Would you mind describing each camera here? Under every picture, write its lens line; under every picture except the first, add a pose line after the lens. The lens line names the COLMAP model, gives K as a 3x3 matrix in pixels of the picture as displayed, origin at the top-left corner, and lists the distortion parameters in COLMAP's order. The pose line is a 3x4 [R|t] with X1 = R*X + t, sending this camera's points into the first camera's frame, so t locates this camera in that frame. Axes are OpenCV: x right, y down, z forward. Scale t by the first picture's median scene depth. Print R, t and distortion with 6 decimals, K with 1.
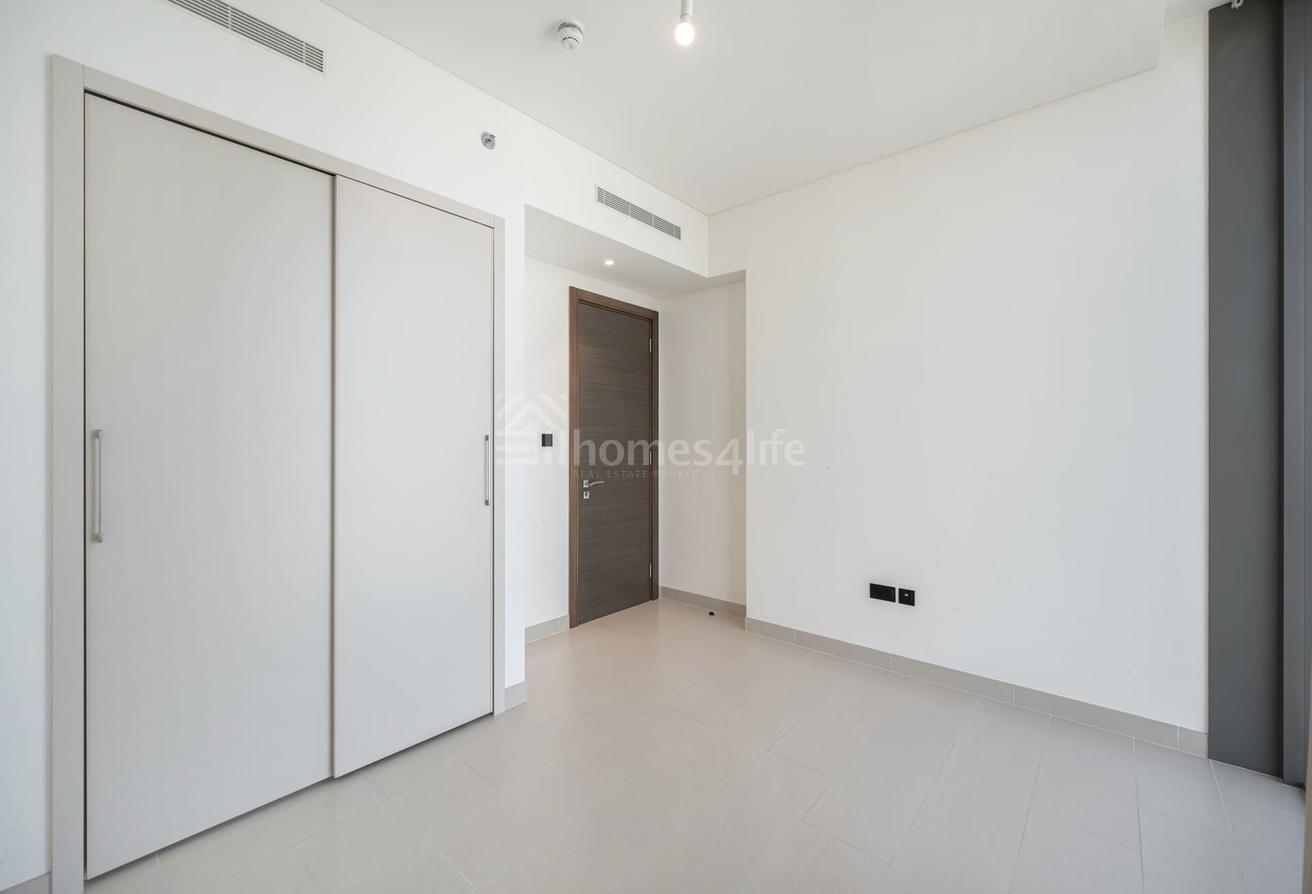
lens RADIAL K [[511.9, 0, 679.6], [0, 511.9, 448.8], [0, 0, 1]] dist [-0.023749, 0.004484]
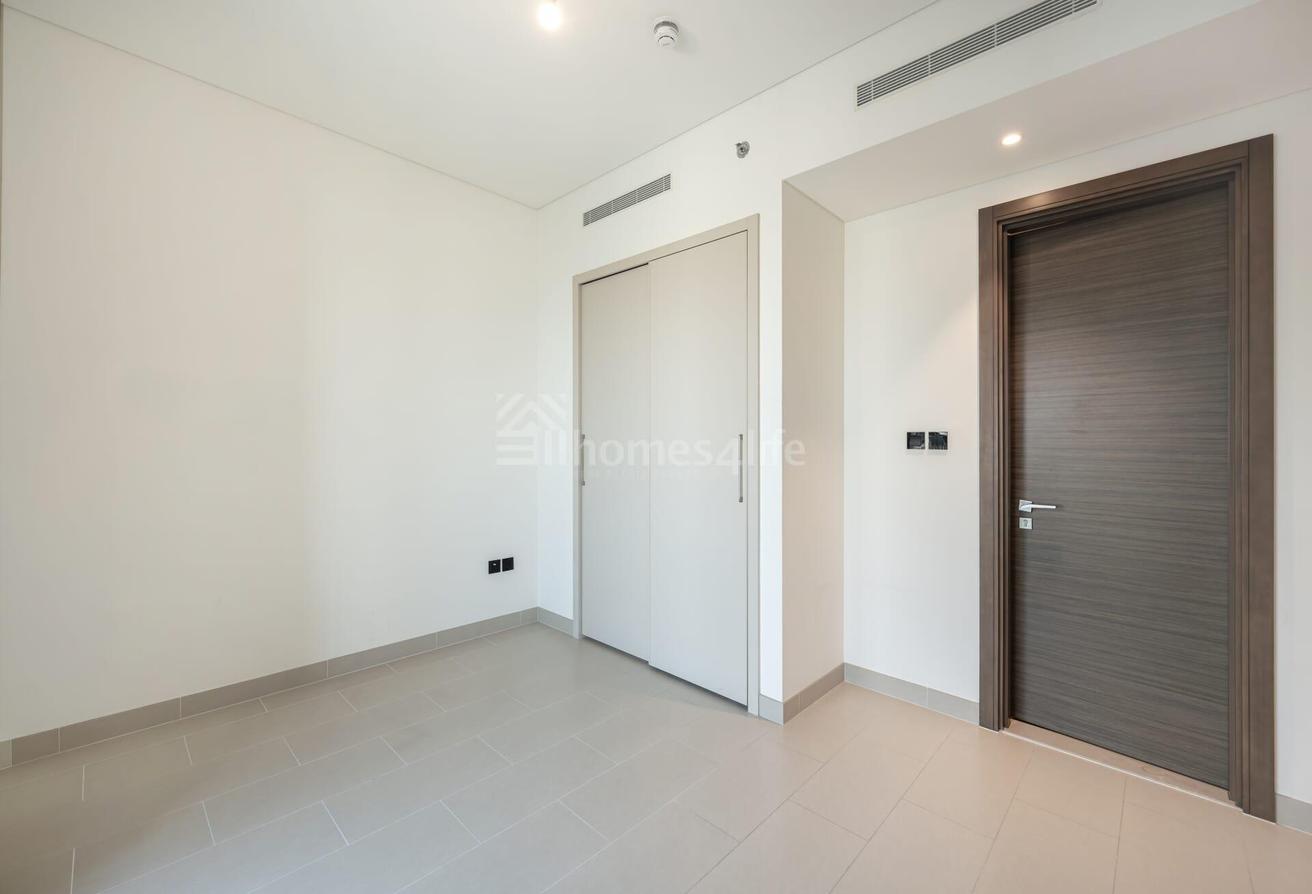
lens RADIAL K [[539.0, 0, 659.3], [0, 539.0, 442.7], [0, 0, 1]] dist [-0.000243, -0.000170]
pose [[-0.049428, 0.006498, -0.998757, 0.722848], [0.000406, 0.999979, 0.006486, -0.017035], [0.998778, -0.000085, -0.049429, 0.882710]]
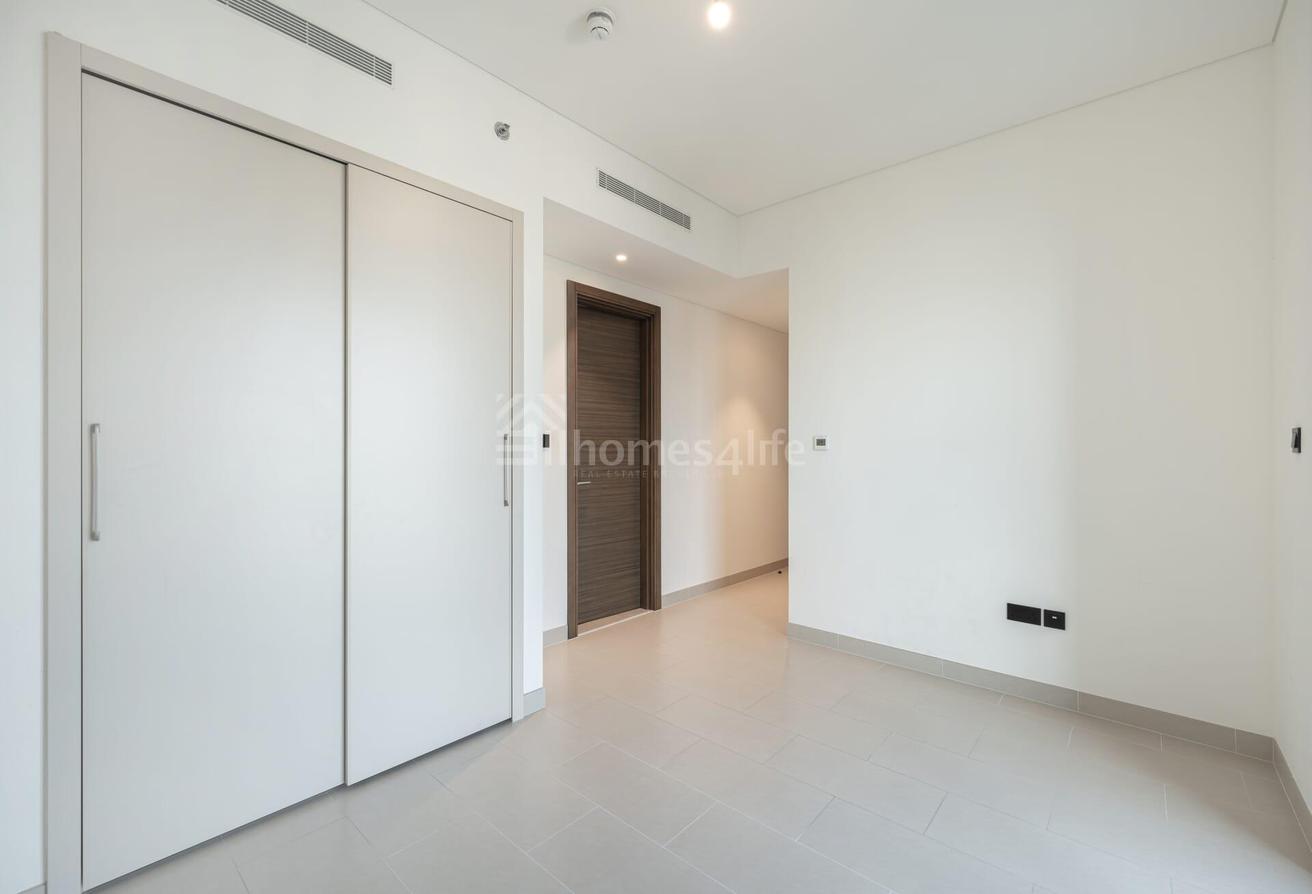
lens RADIAL K [[539.0, 0, 659.3], [0, 539.0, 442.7], [0, 0, 1]] dist [-0.000243, -0.000170]
pose [[0.999892, 0.009995, -0.010777, -0.070755], [-0.009973, 0.999948, 0.002098, -0.015993], [0.010797, -0.001990, 0.999940, -0.032036]]
